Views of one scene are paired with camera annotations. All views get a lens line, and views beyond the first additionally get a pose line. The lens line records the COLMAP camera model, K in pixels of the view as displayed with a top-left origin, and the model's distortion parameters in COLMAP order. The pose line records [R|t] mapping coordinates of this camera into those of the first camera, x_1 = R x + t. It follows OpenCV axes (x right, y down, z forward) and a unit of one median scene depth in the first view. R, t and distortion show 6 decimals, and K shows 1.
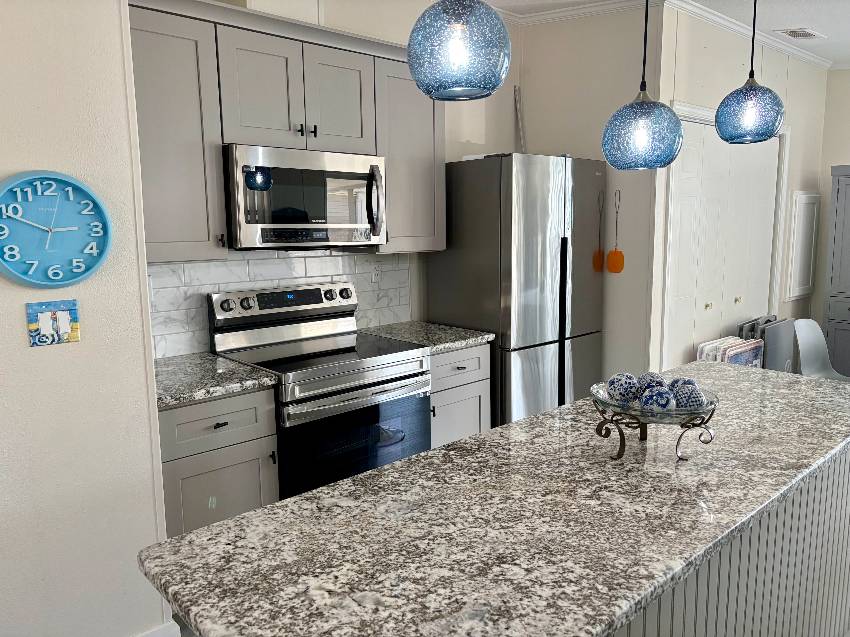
lens RADIAL K [[638.4, 0, 425.5], [0, 638.4, 318.7], [0, 0, 1]] dist [0.014466, 0.001163]
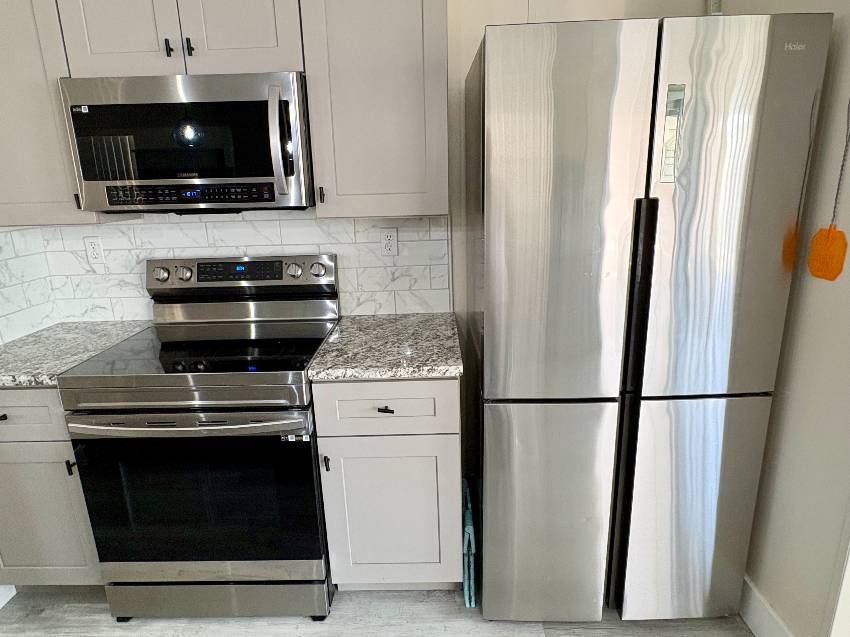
lens RADIAL K [[513.2, 0, 424.8], [0, 513.2, 320.0], [0, 0, 1]] dist [-0.009761, -0.000214]
pose [[0.726071, 0.171906, -0.665784, 0.426950], [-0.081930, 0.982976, 0.164457, -0.101314], [0.682721, -0.064860, 0.727795, 0.703652]]
